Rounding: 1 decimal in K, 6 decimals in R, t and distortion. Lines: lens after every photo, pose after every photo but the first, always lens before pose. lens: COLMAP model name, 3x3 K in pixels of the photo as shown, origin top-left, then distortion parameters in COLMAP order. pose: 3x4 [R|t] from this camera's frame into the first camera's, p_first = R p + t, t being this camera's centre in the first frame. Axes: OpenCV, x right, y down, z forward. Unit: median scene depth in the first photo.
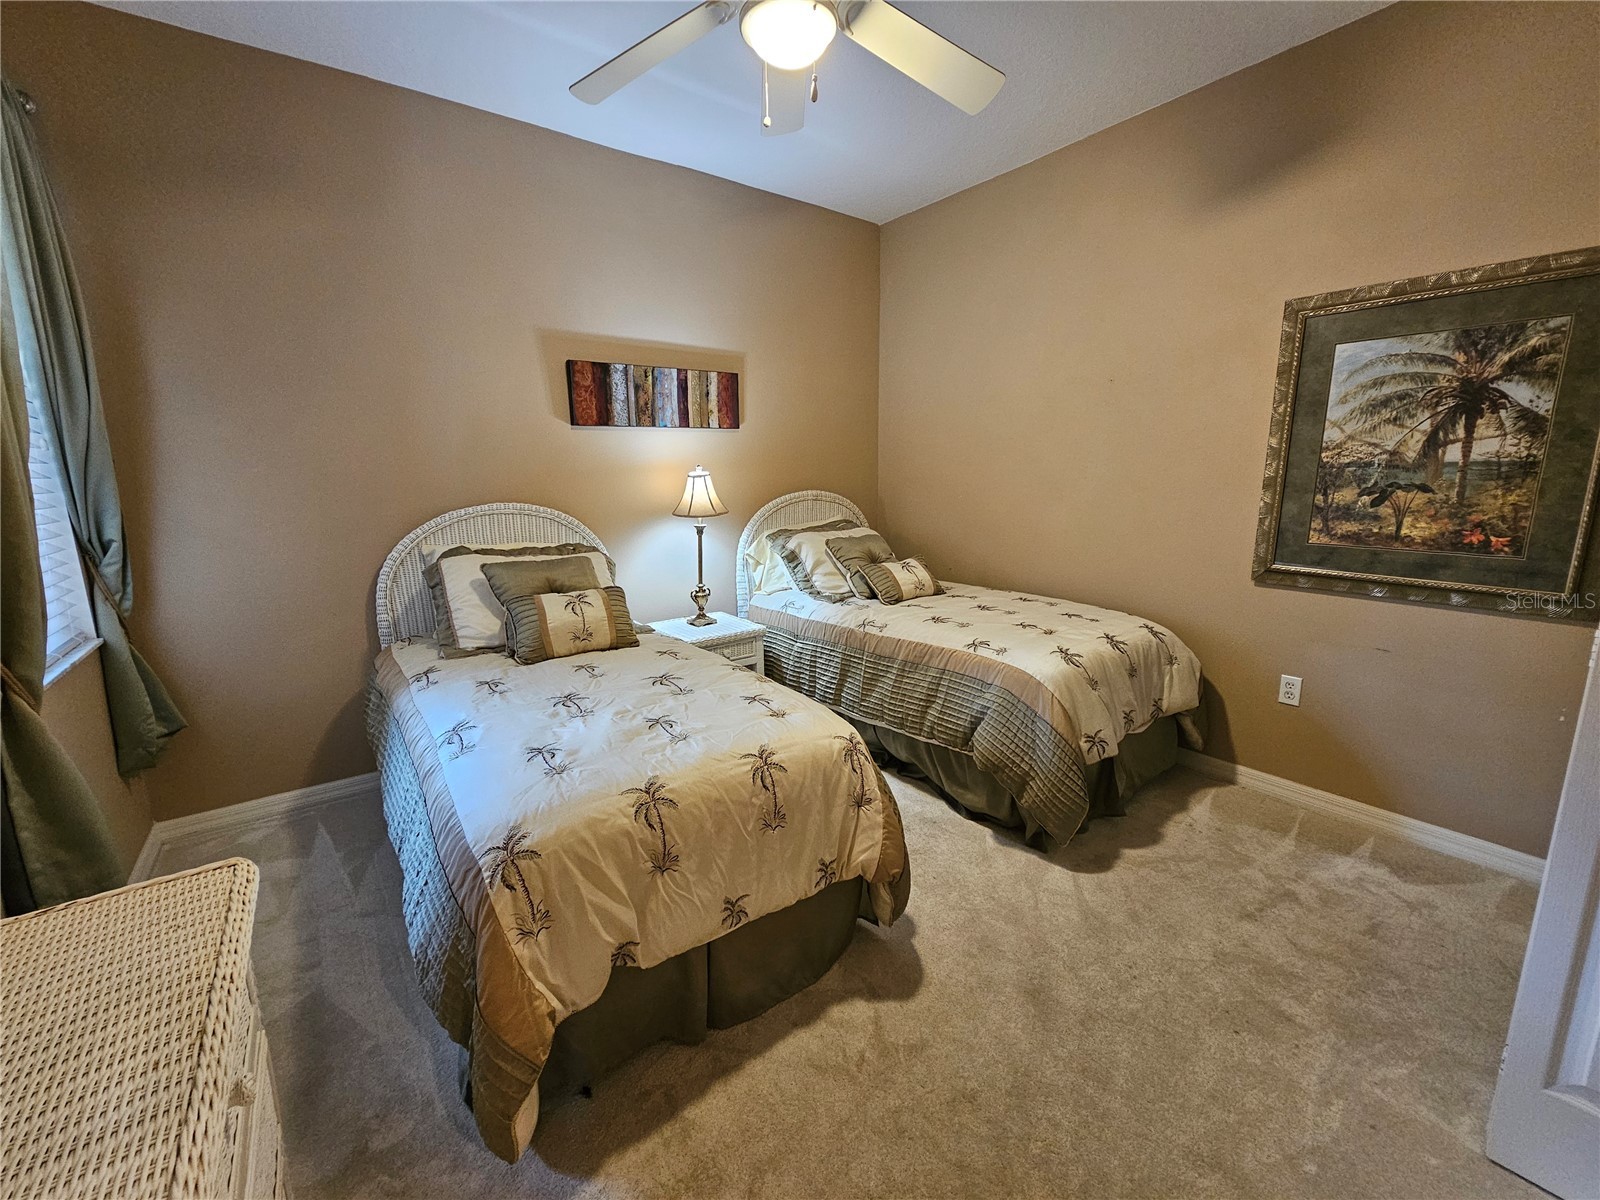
lens RADIAL K [[655.3, 0, 808.0], [0, 655.3, 595.4], [0, 0, 1]] dist [-0.000510, -0.000801]
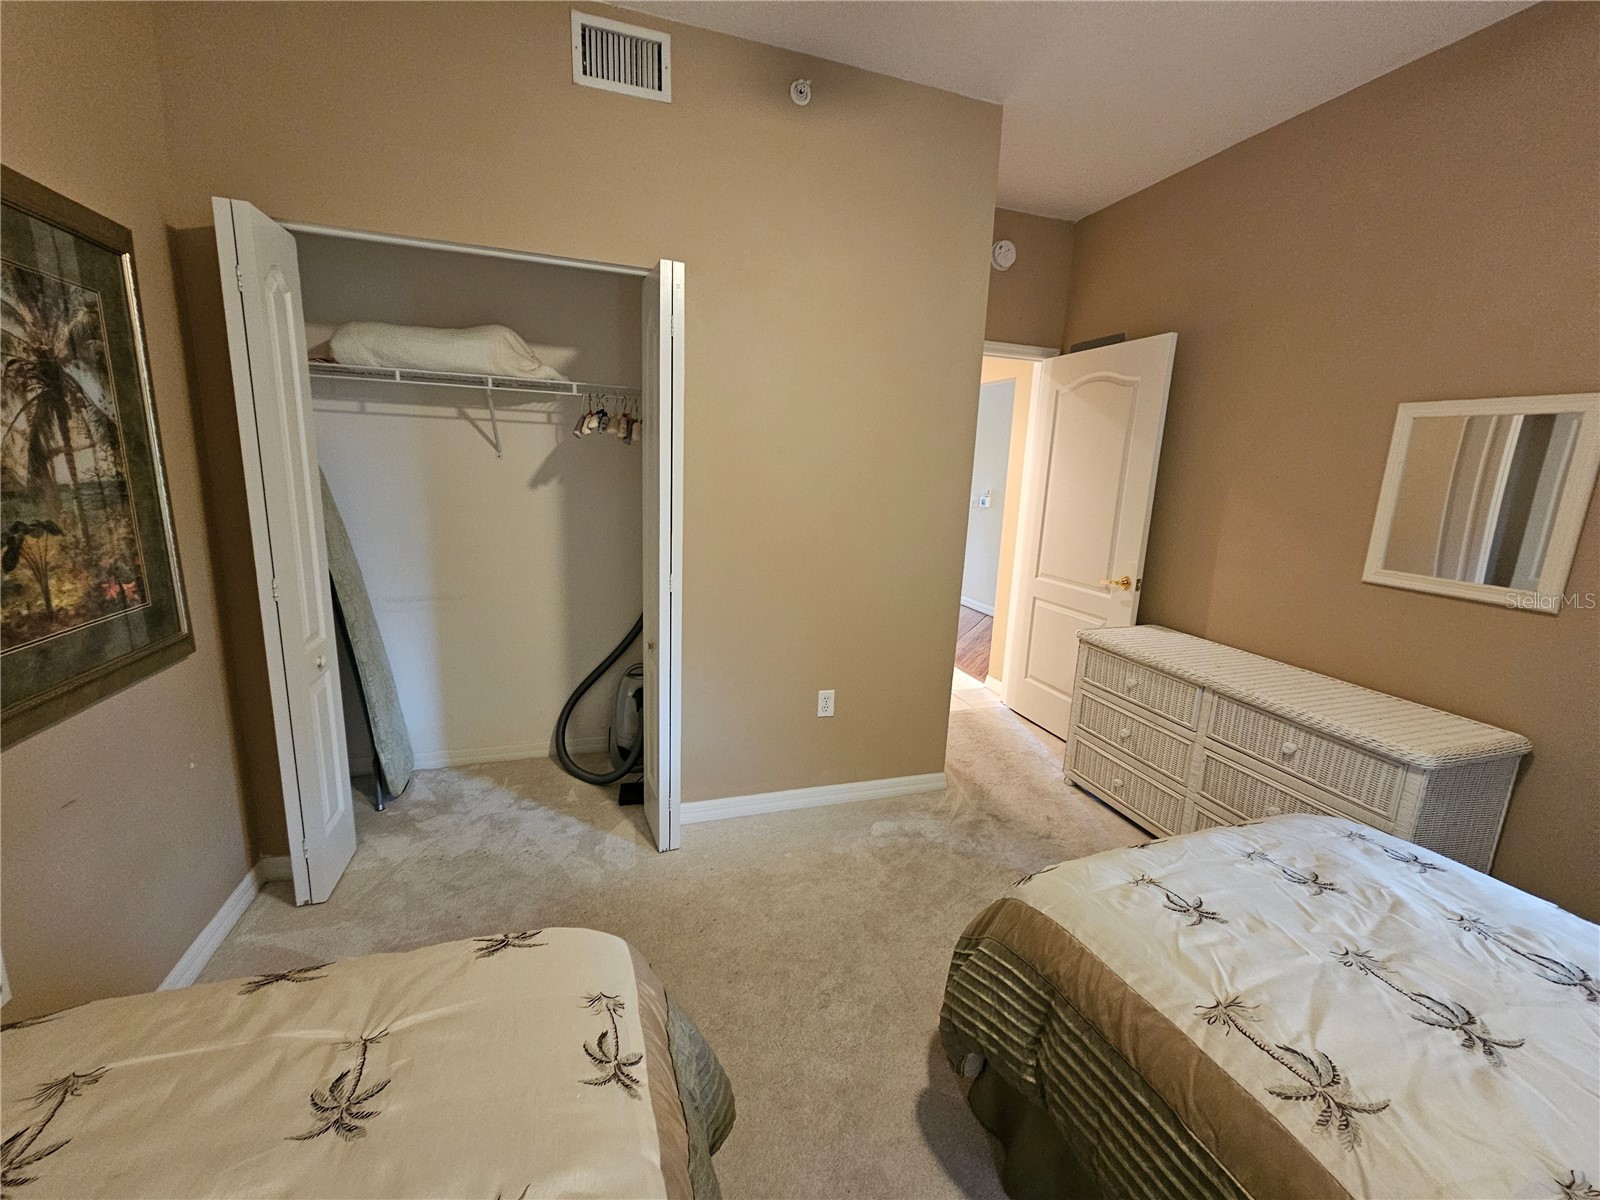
lens RADIAL K [[655.3, 0, 808.0], [0, 655.3, 595.4], [0, 0, 1]] dist [-0.000510, -0.000801]
pose [[-0.951561, -0.086783, 0.294957, 0.099798], [0.027921, 0.930983, 0.363993, -0.315563], [-0.306188, 0.354598, -0.883464, 1.383827]]
